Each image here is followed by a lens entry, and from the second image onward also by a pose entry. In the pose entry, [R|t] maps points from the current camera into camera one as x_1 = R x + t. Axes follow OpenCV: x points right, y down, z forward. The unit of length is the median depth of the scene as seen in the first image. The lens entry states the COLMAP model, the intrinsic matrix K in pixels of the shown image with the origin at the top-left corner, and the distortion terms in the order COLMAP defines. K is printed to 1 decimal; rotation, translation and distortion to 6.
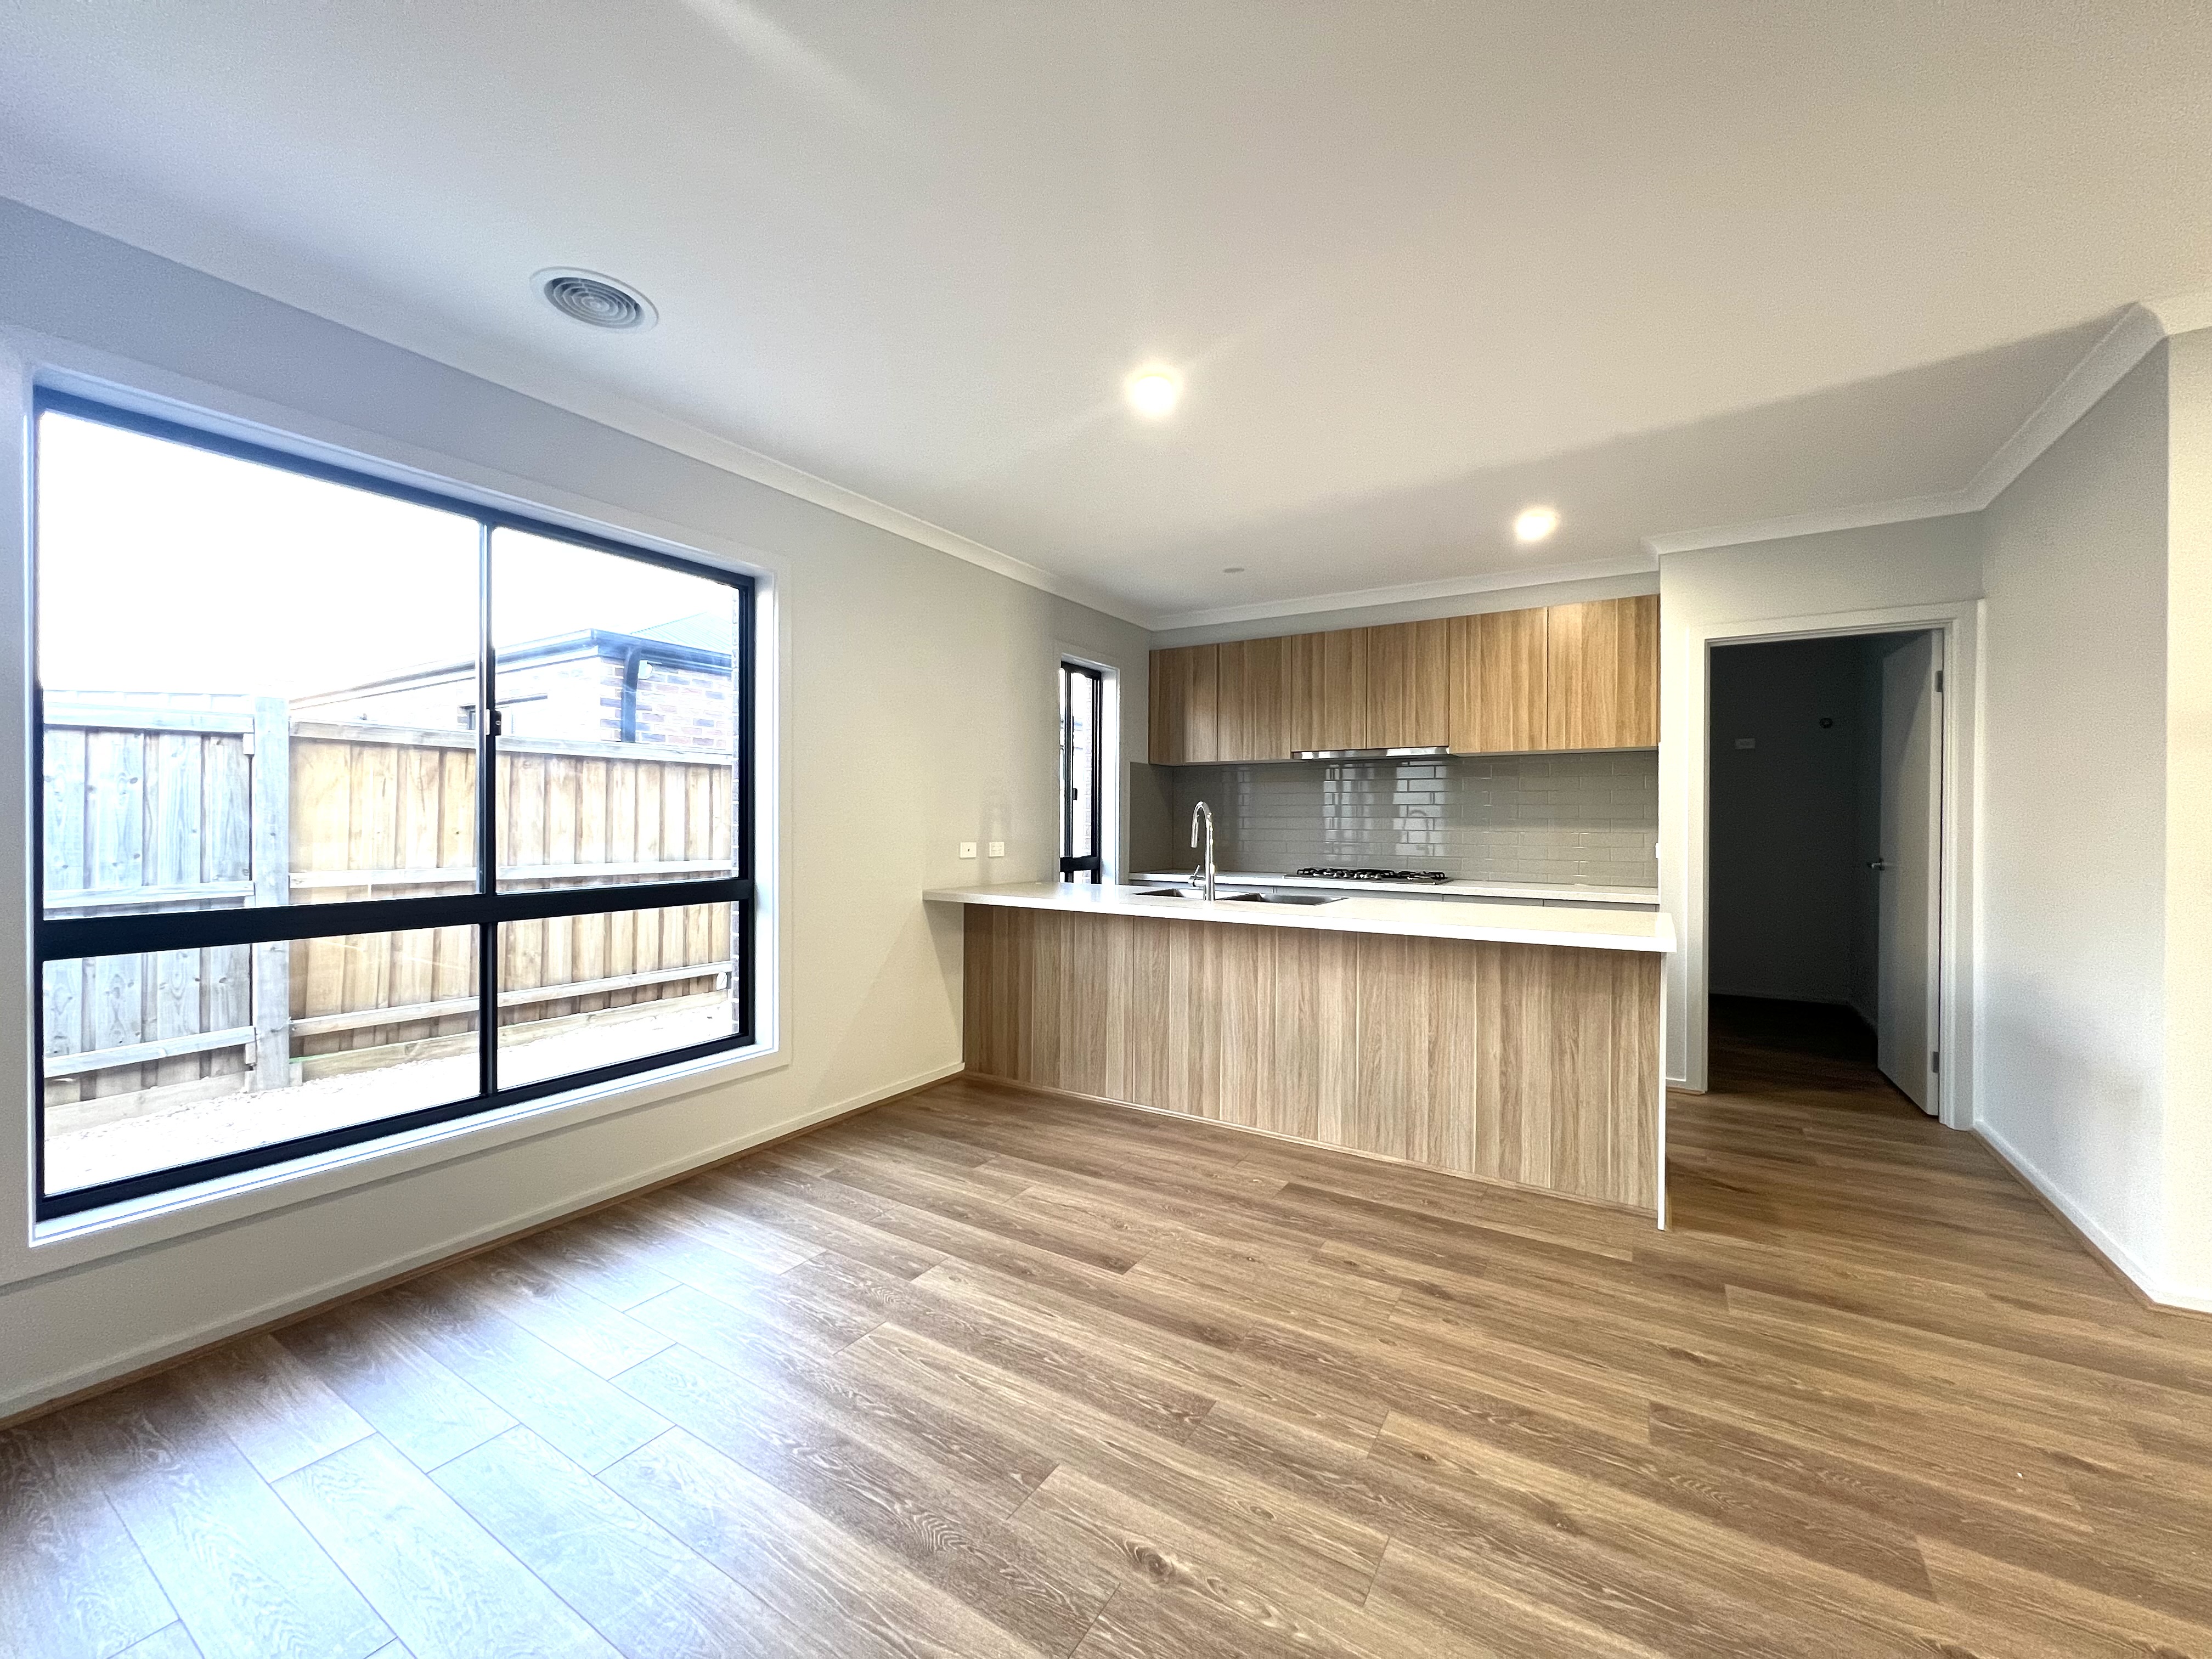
lens RADIAL K [[882.5, 0, 1101.6], [0, 882.5, 828.8], [0, 0, 1]] dist [-0.003955, 0.000329]
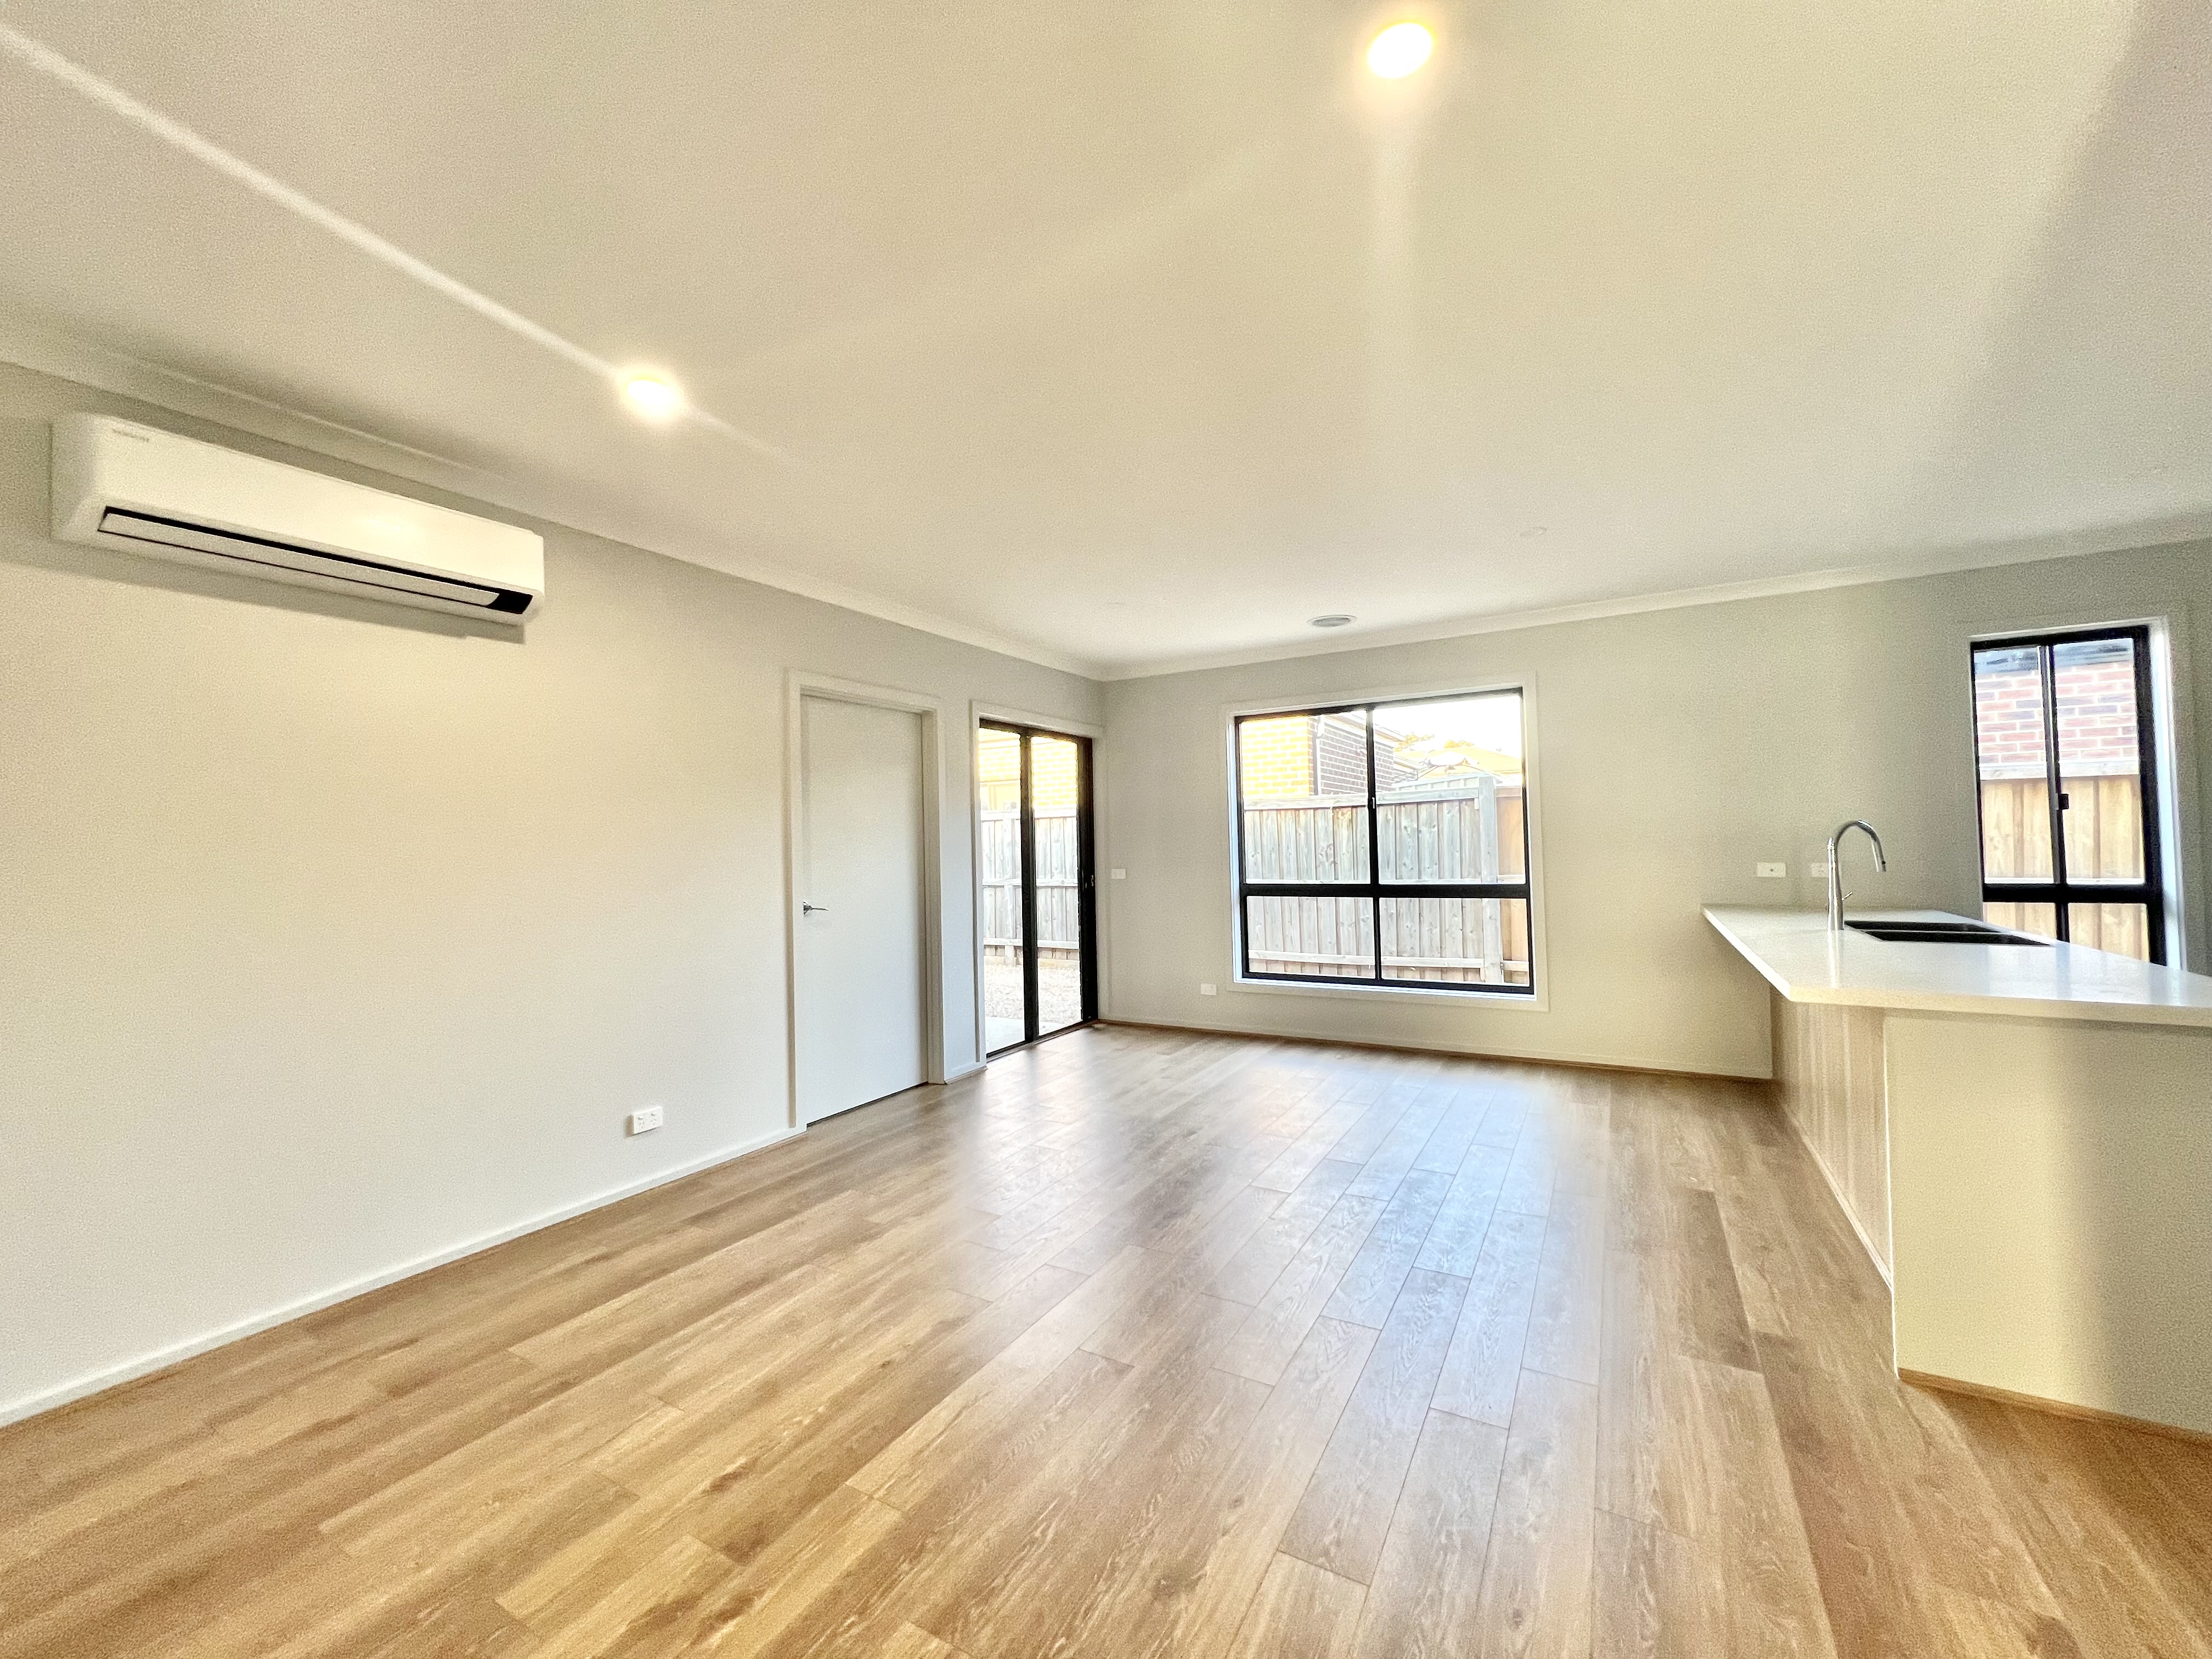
lens RADIAL K [[882.5, 0, 1103.6], [0, 882.5, 823.5], [0, 0, 1]] dist [-0.003955, 0.000329]
pose [[0.032658, -0.030624, -0.998997, 1.381154], [0.011543, 0.999475, -0.030261, -0.014169], [0.999400, -0.010543, 0.032994, 0.274640]]
